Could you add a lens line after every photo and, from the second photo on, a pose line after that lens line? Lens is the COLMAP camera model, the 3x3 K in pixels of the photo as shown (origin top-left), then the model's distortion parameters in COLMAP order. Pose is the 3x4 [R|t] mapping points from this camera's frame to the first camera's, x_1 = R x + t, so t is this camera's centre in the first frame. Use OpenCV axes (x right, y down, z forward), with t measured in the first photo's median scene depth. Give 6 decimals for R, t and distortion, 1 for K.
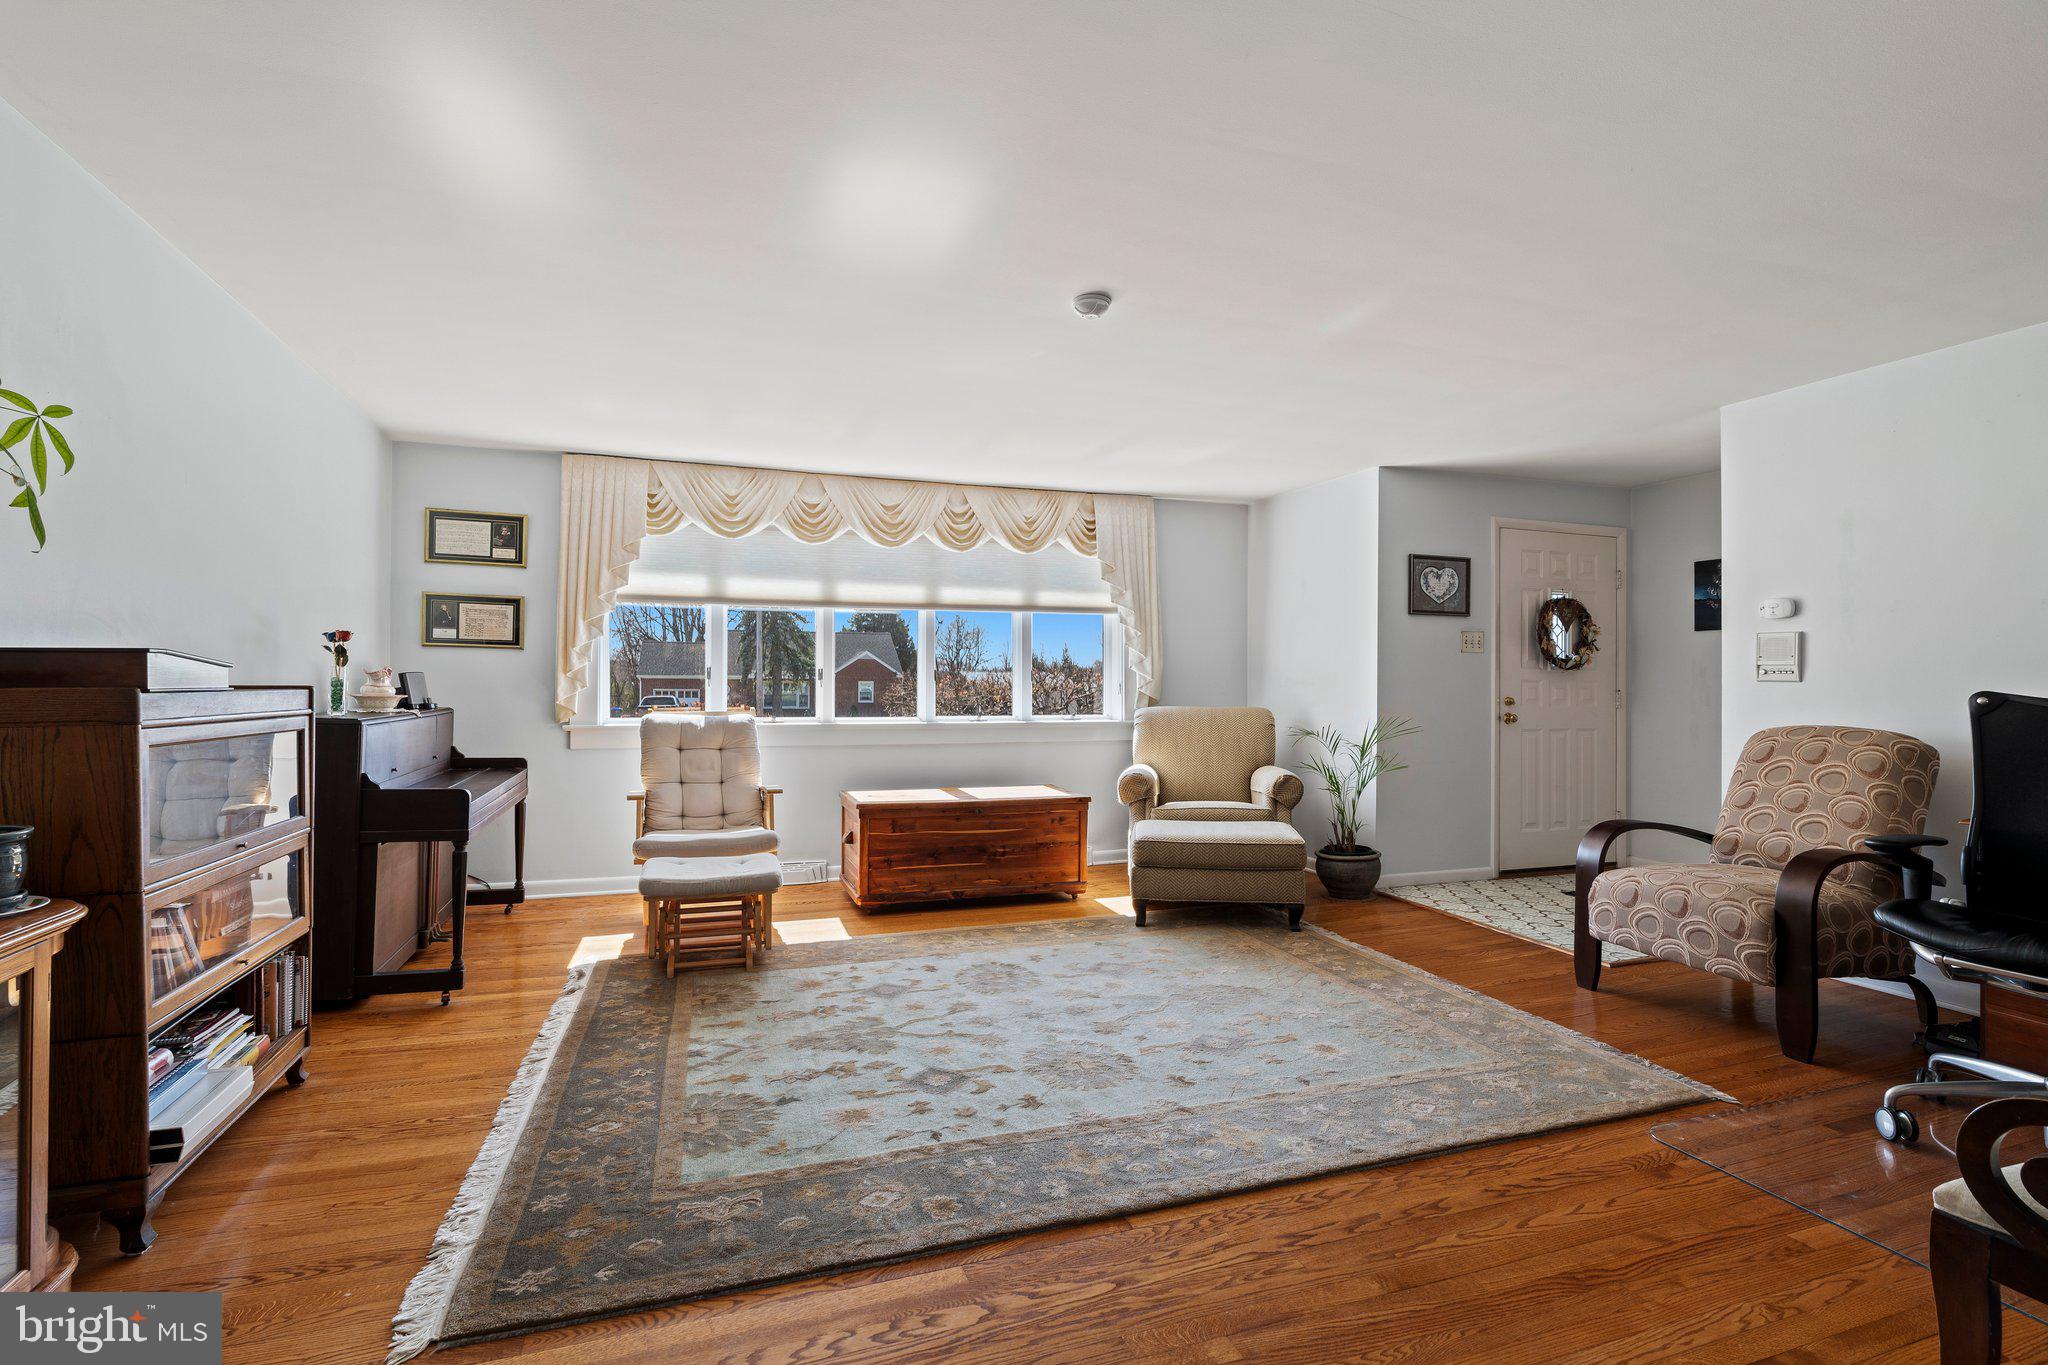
lens RADIAL K [[933.3, 0, 1046.5], [0, 933.3, 683.7], [0, 0, 1]] dist [-0.002030, -0.000386]
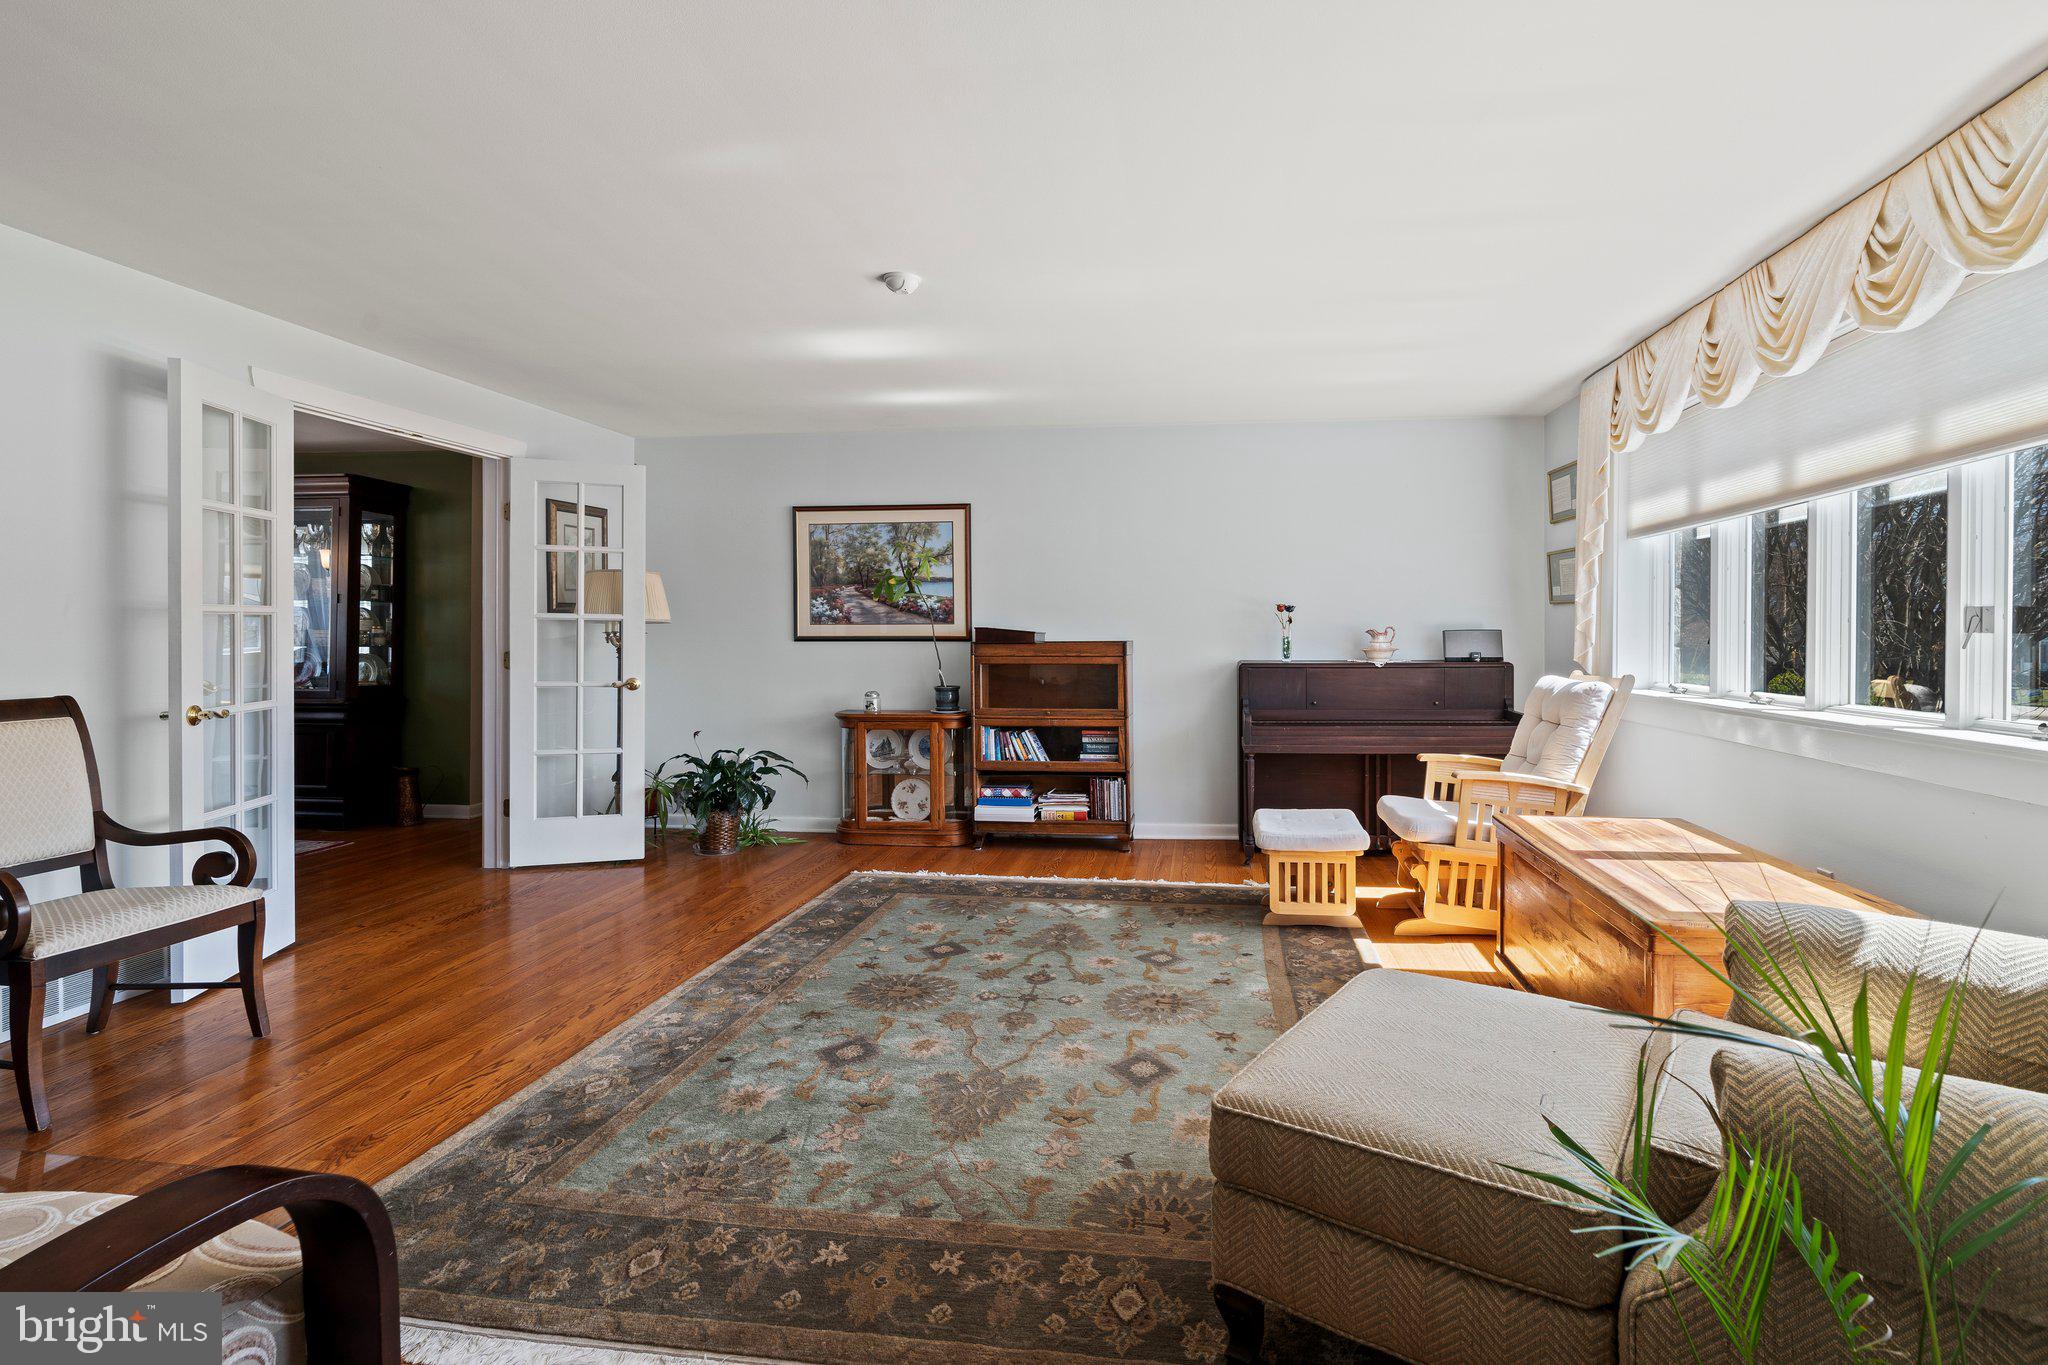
lens RADIAL K [[951.6, 0, 1024.0], [0, 951.6, 682.5], [0, 0, 1]] dist [-0.000016, 0.000090]
pose [[-0.502588, 0.036915, -0.863737, 0.803058], [0.004691, 0.999190, 0.039974, 0.002386], [0.864513, 0.016039, -0.502354, 1.476851]]
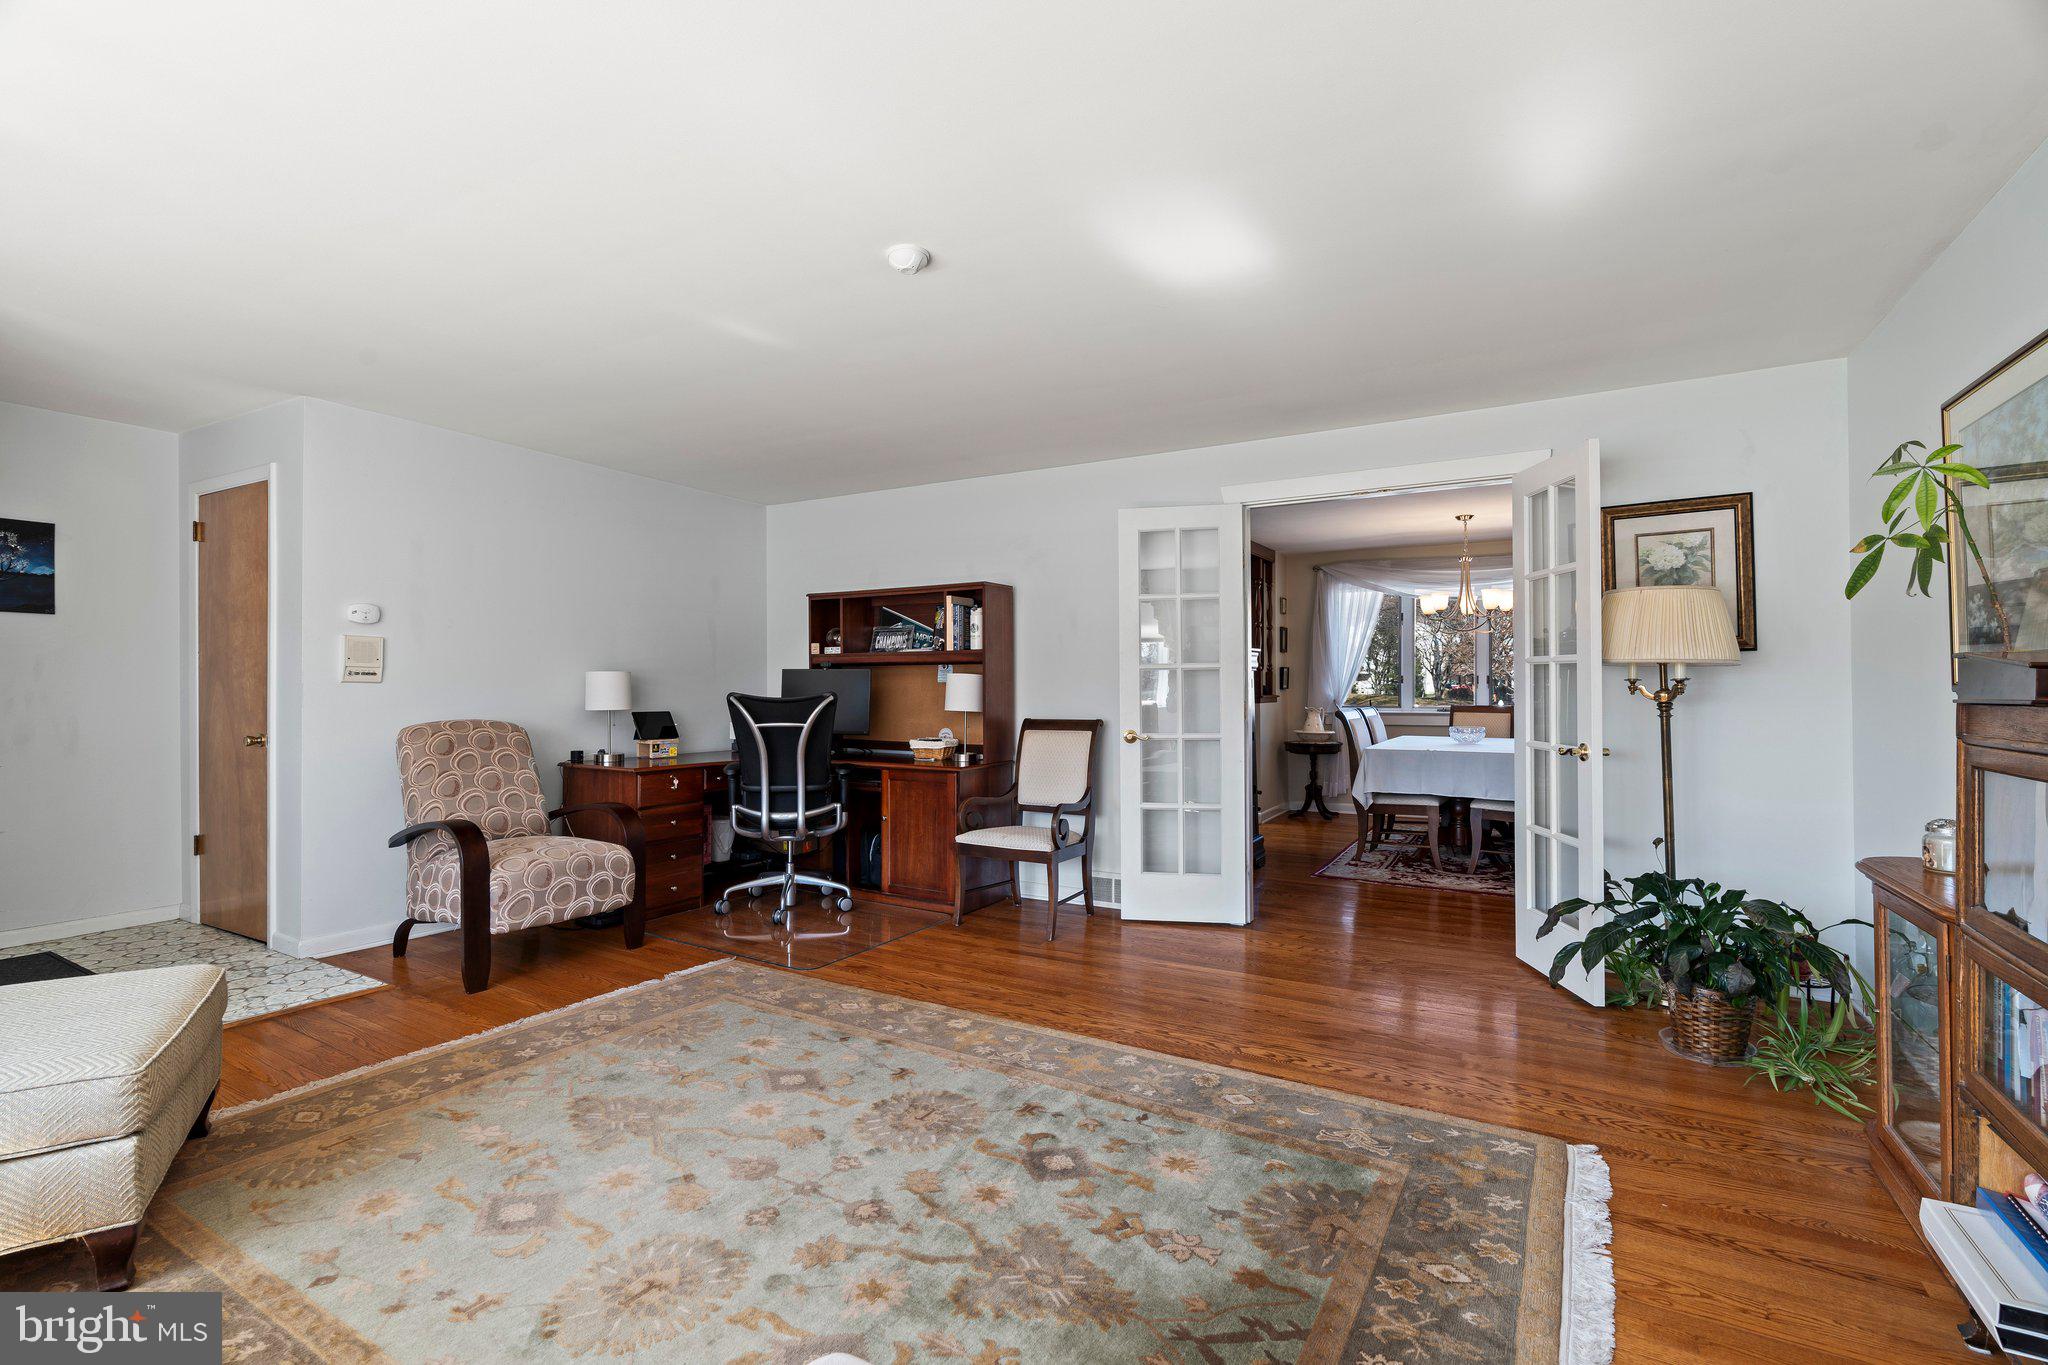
lens RADIAL K [[933.3, 0, 1046.5], [0, 933.3, 683.7], [0, 0, 1]] dist [-0.002030, -0.000386]
pose [[-0.647066, 0.000577, 0.762434, -0.631574], [-0.007739, 0.999943, -0.007325, 0.000774], [-0.762395, -0.010640, -0.647024, 1.310094]]
